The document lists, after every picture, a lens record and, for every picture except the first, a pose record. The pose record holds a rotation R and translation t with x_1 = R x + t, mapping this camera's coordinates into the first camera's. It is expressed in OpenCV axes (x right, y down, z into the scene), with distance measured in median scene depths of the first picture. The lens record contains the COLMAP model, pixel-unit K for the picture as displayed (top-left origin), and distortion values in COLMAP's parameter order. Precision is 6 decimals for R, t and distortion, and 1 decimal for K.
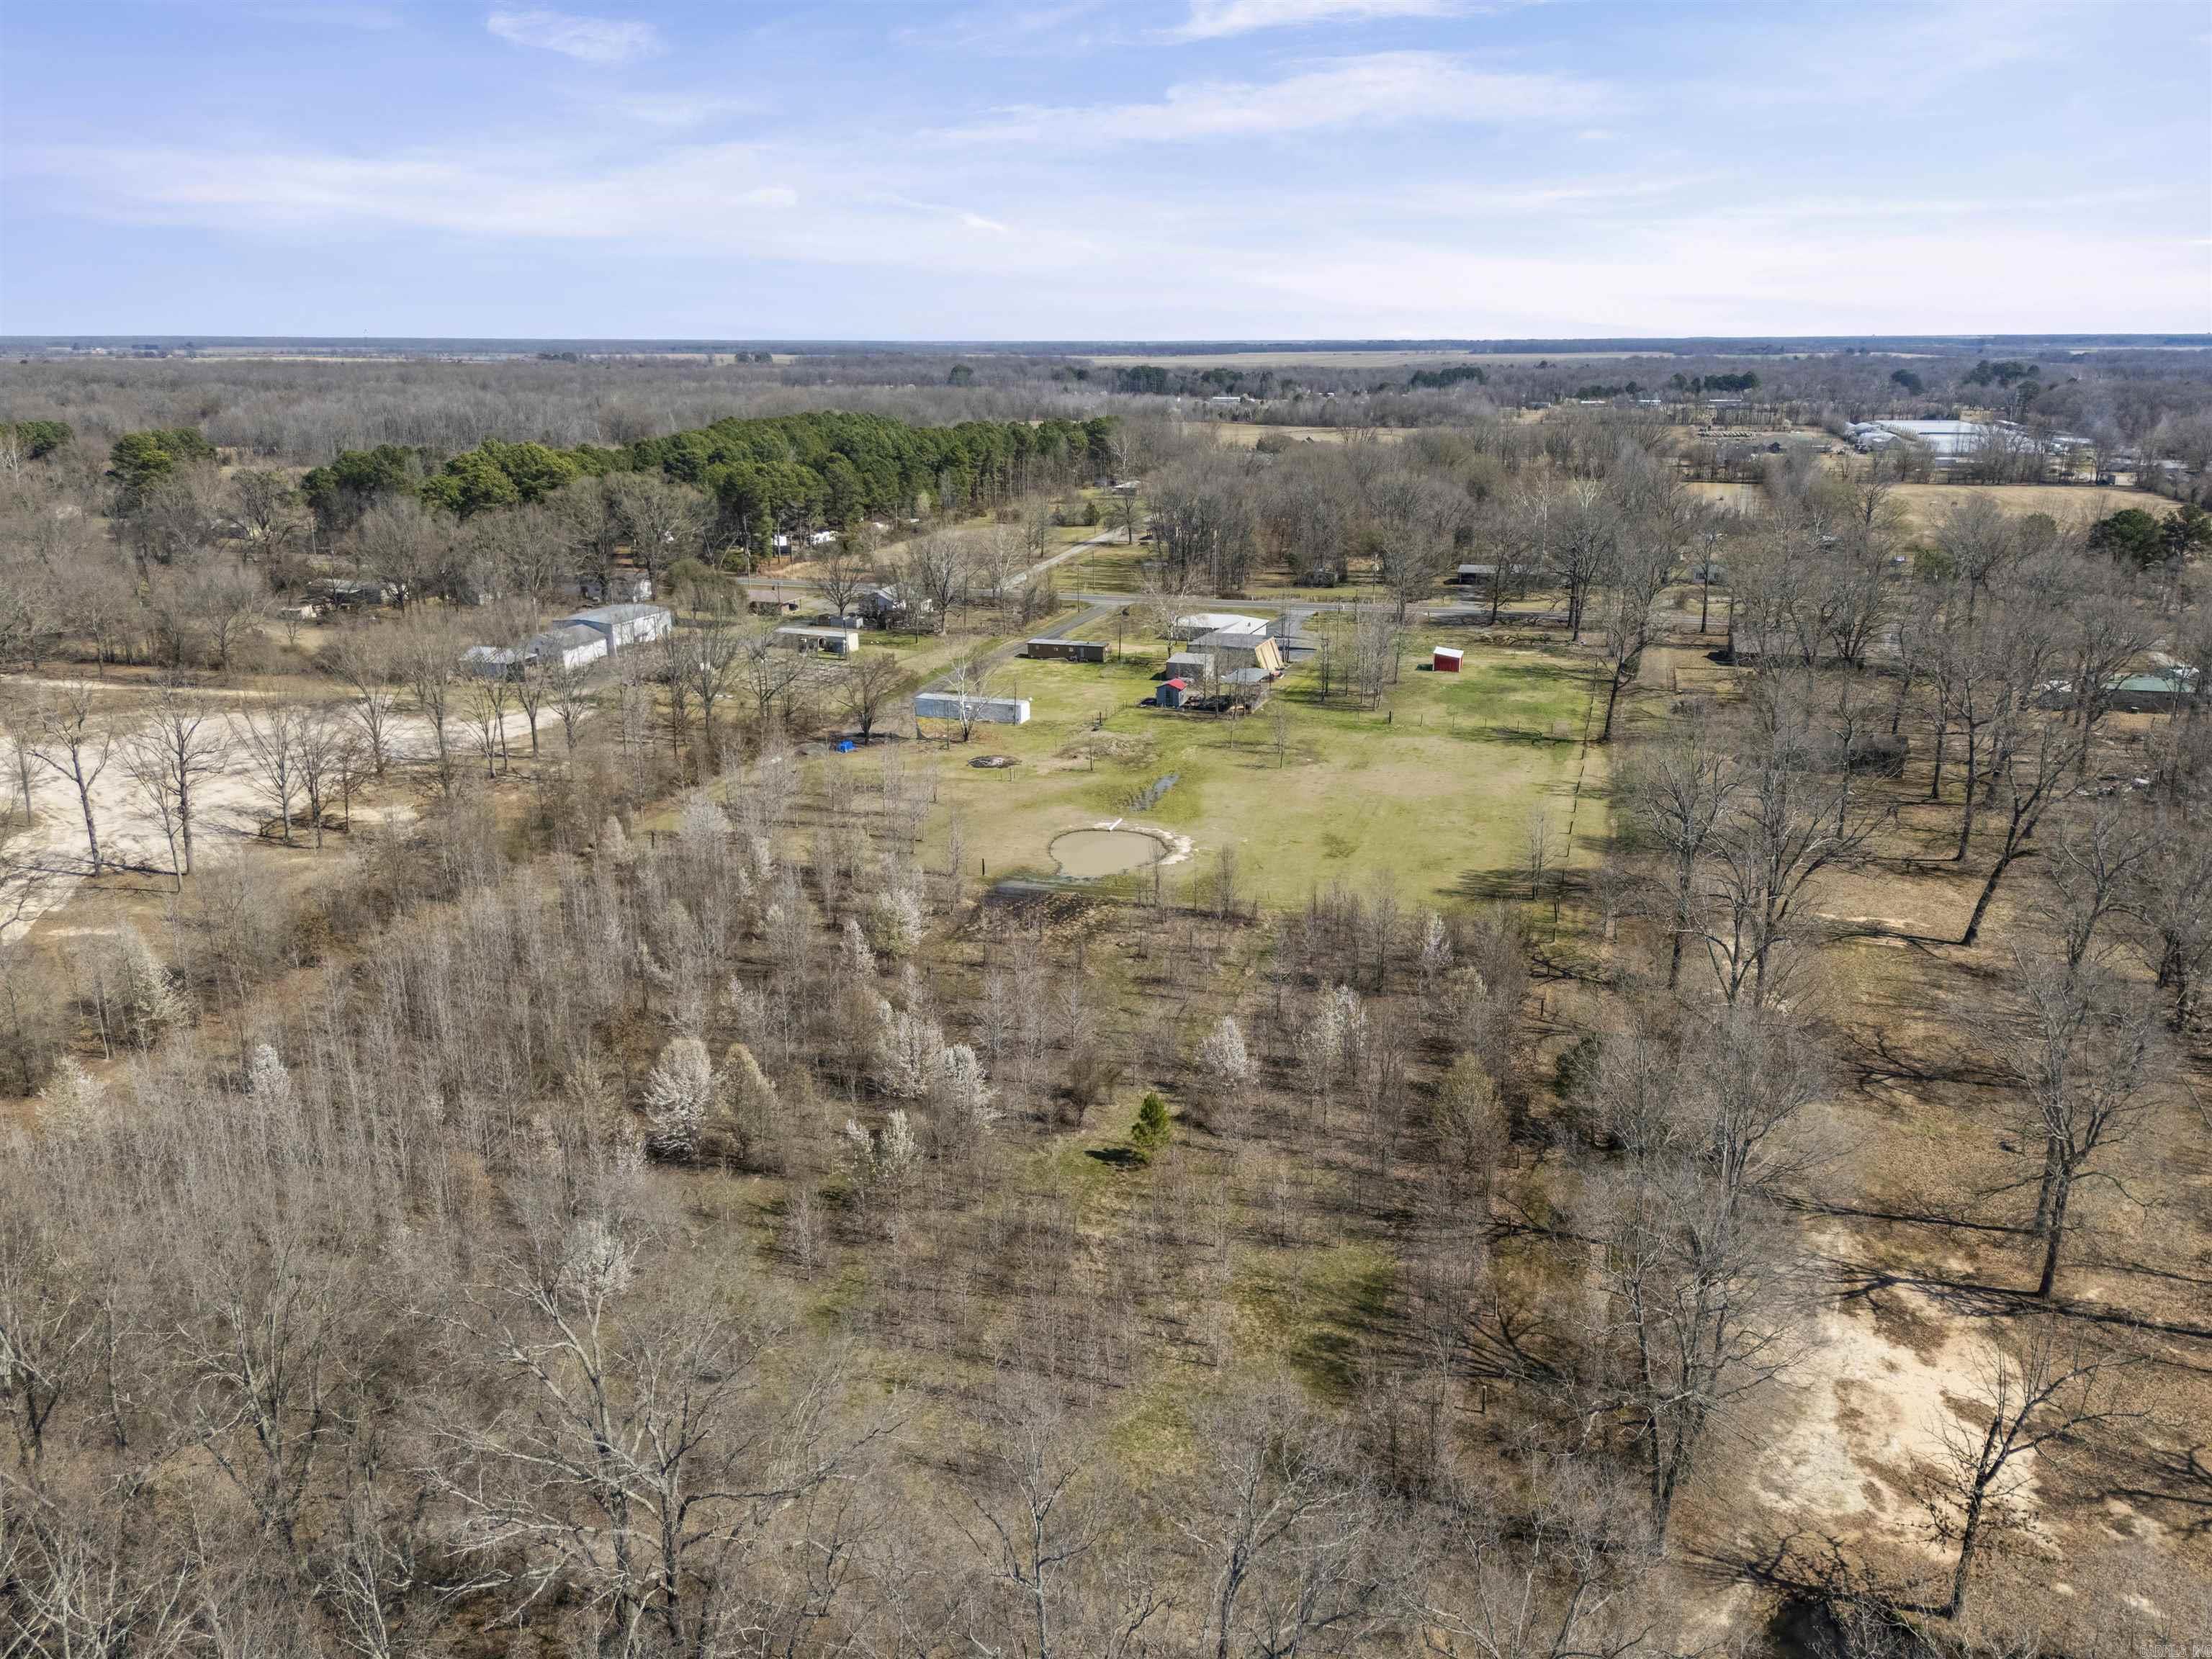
lens RADIAL K [[1623.7, 0, 1106.0], [0, 1623.7, 829.5], [0, 0, 1]] dist [0.069509, -0.065839]
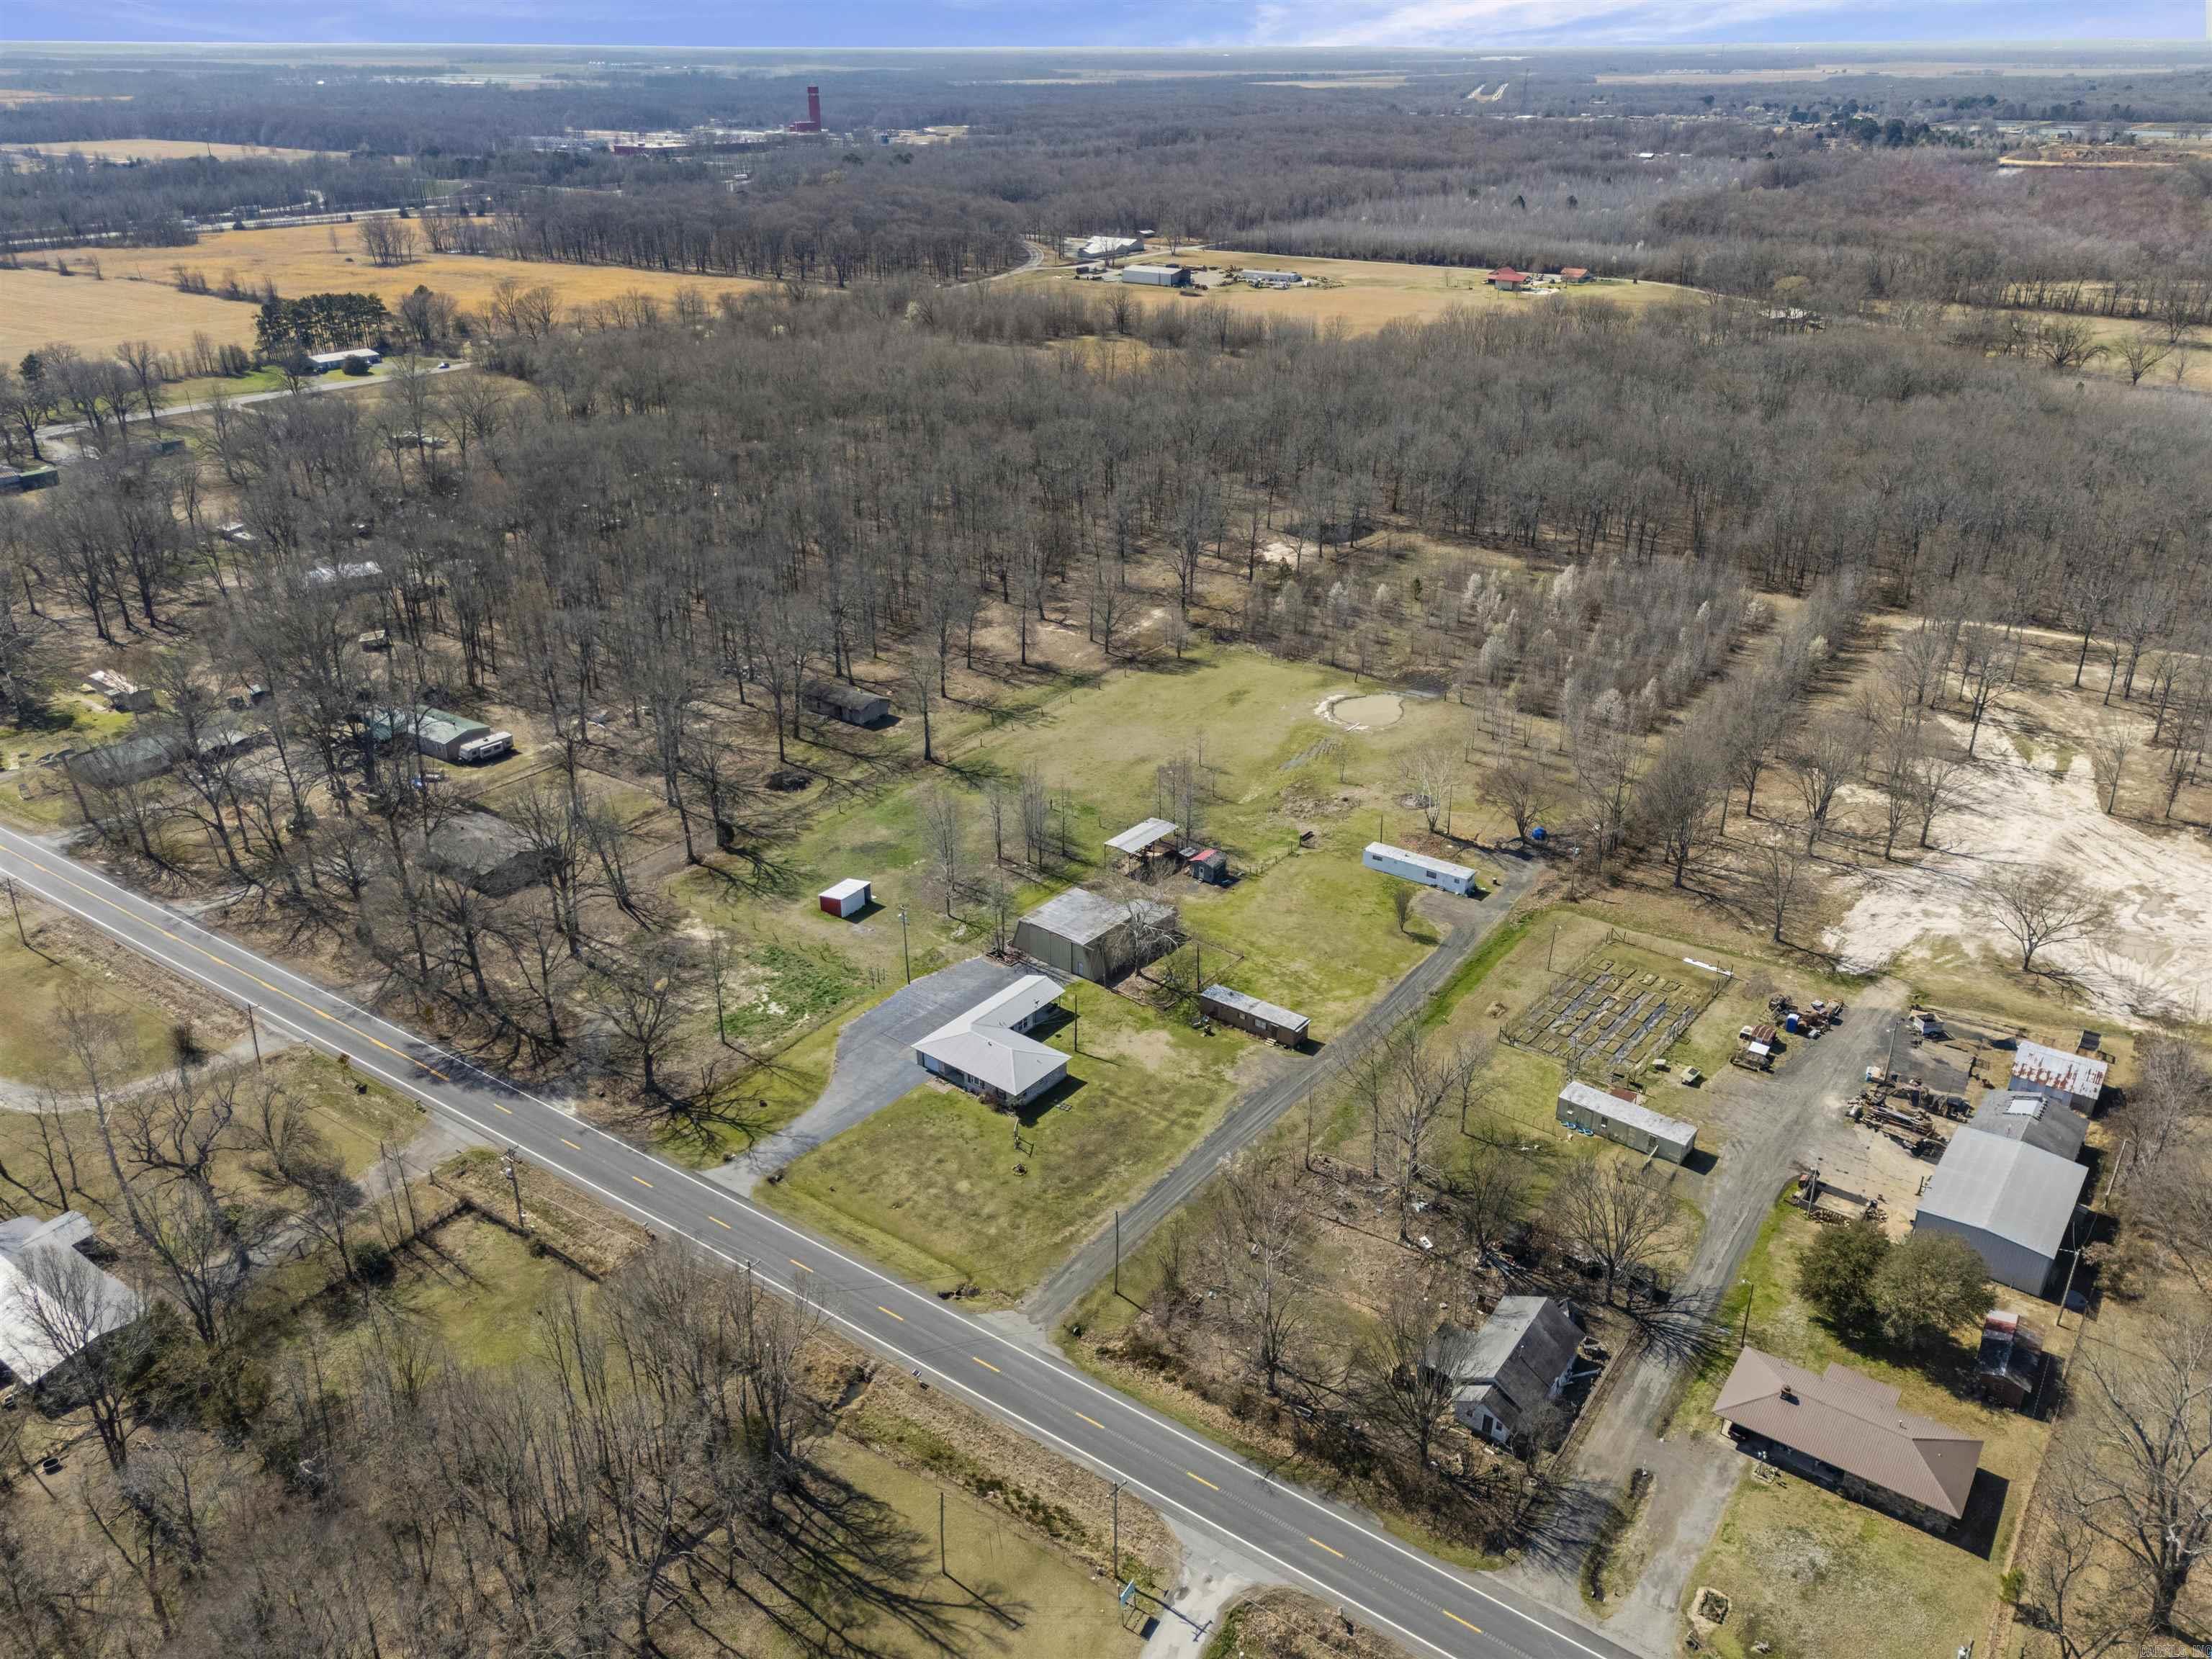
lens RADIAL K [[1649.6, 0, 1106.0], [0, 1649.6, 829.5], [0, 0, 1]] dist [0.085385, -0.078357]
pose [[-0.945194, -0.135616, 0.297014, -0.118647], [0.097369, 0.751198, 0.652856, -0.459005], [-0.311654, 0.645996, -0.696822, 1.030703]]
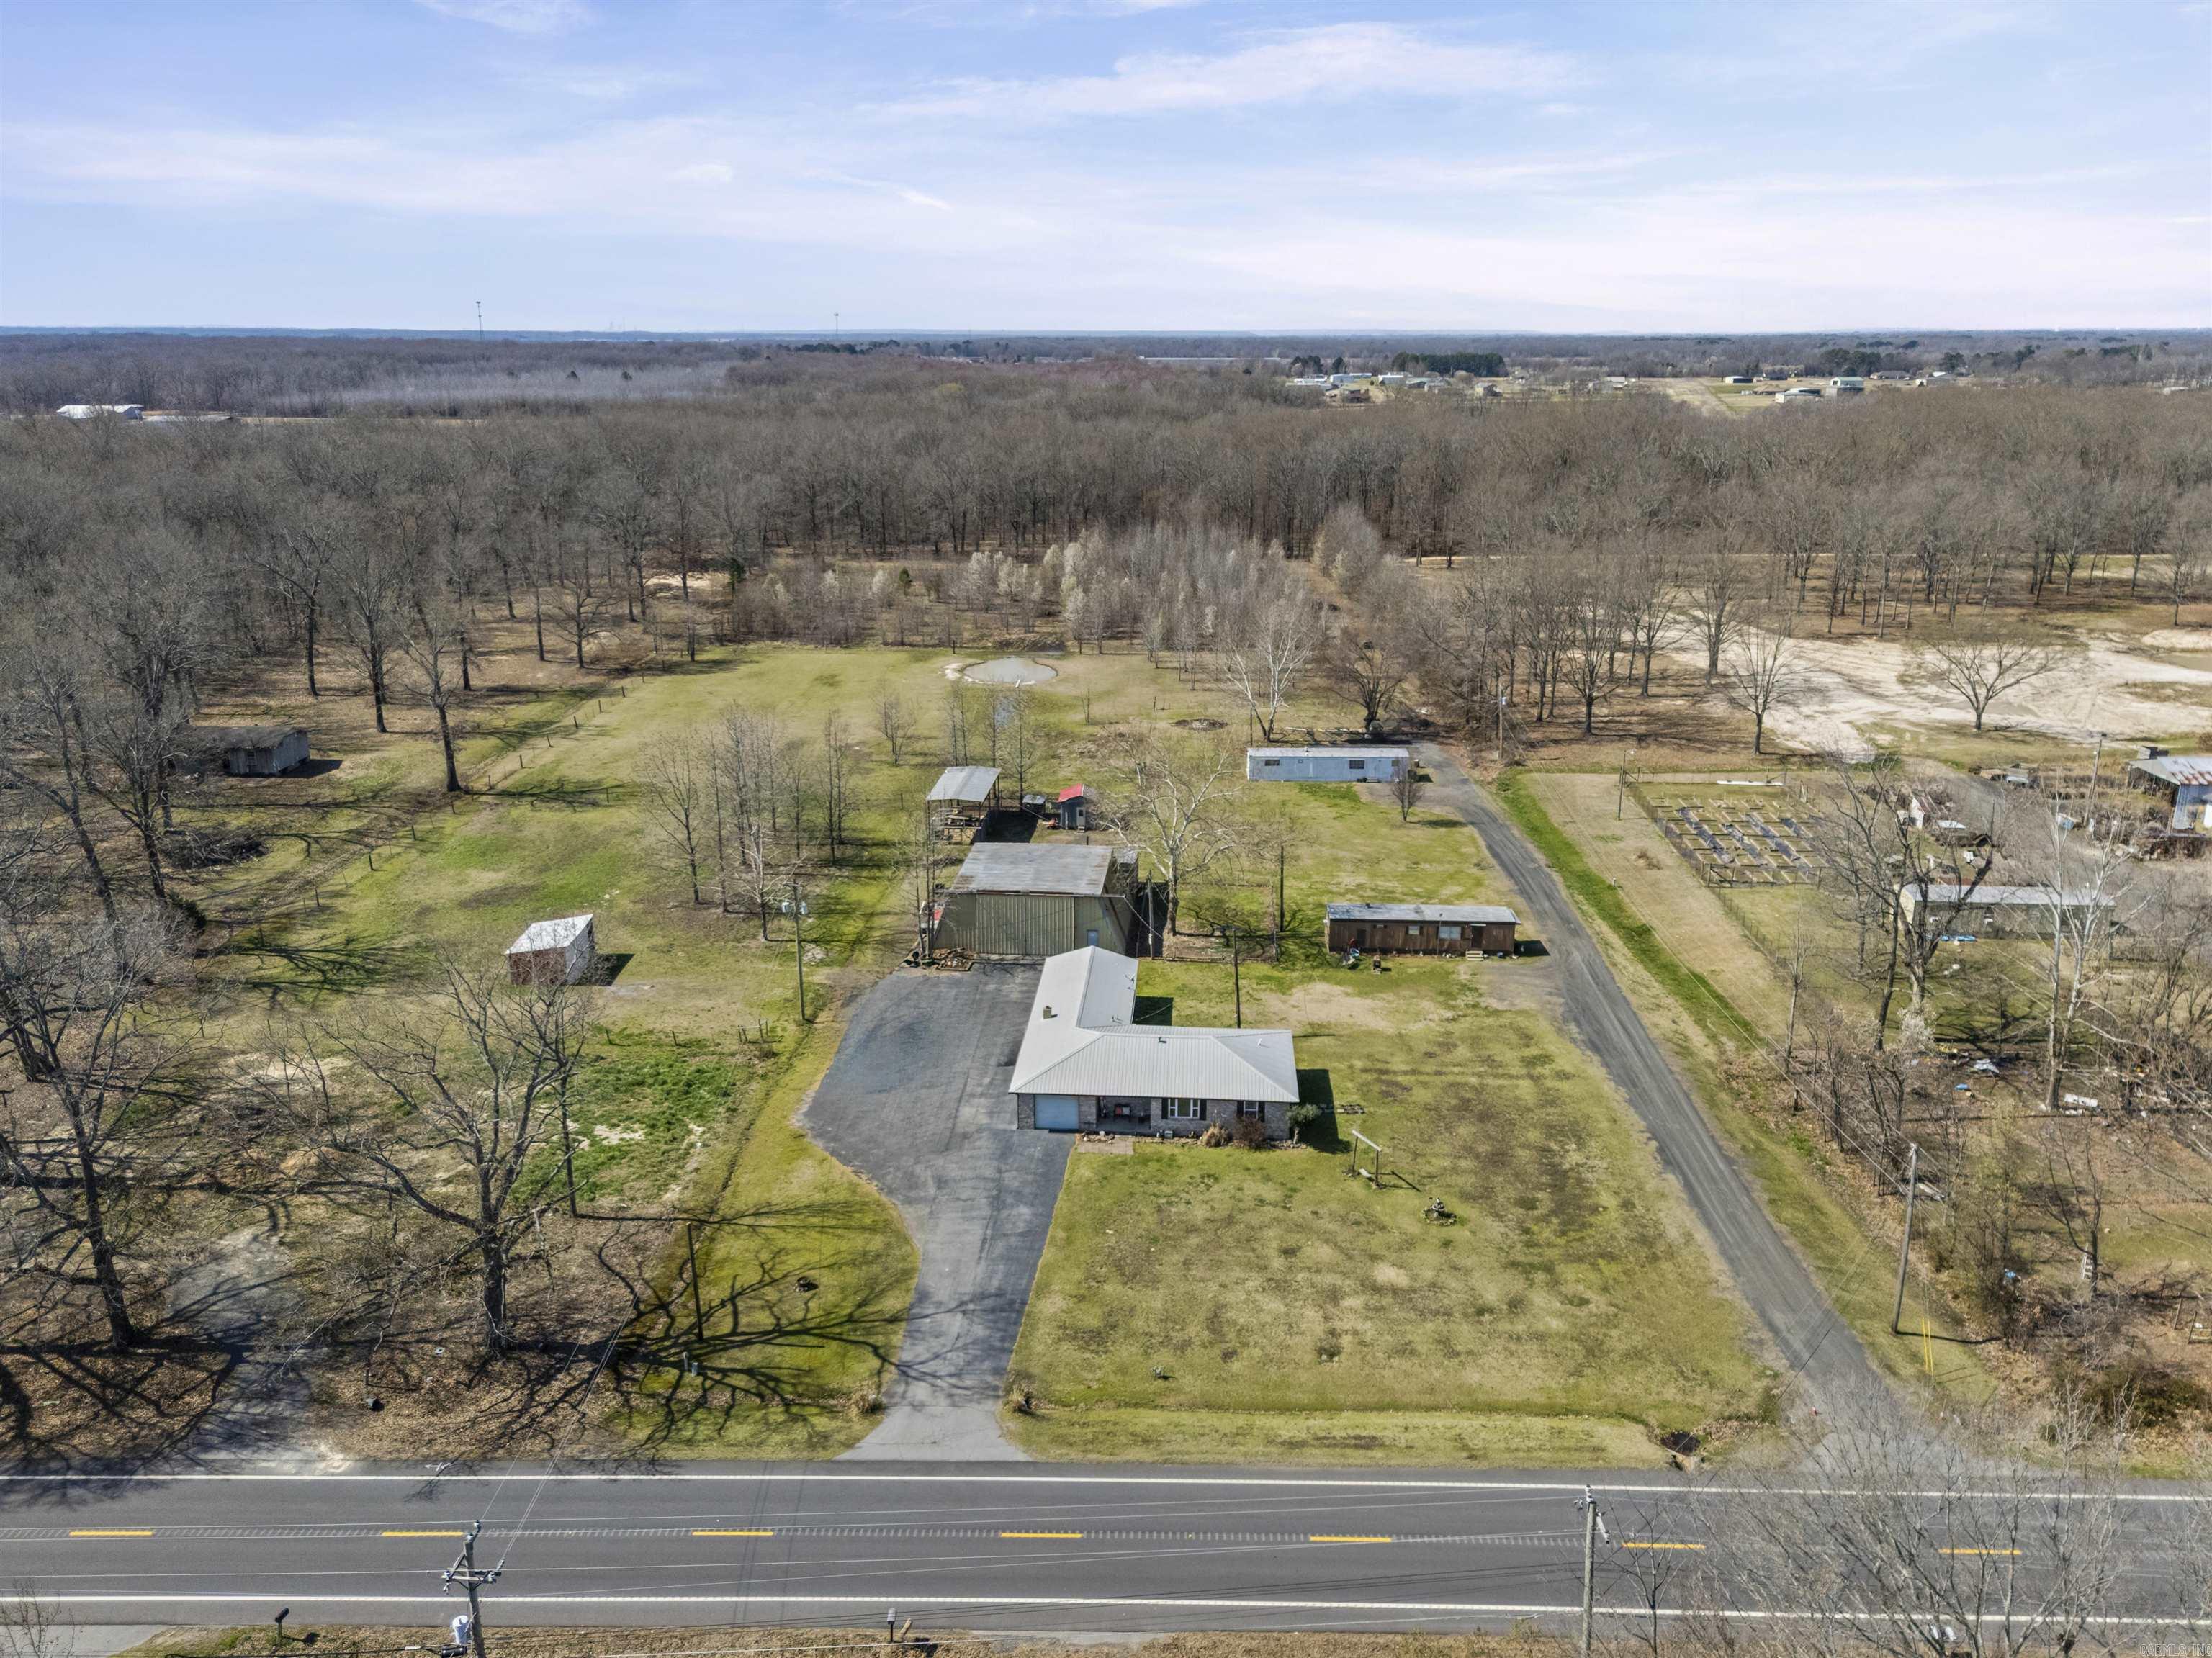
lens RADIAL K [[1657.9, 0, 1106.0], [0, 1657.9, 829.0], [0, 0, 1]] dist [0.043756, -0.032150]
pose [[-0.962872, 0.077224, -0.258679, 0.118641], [-0.077543, 0.838716, 0.539020, -0.255583], [0.258583, 0.539066, -0.801587, 0.921149]]
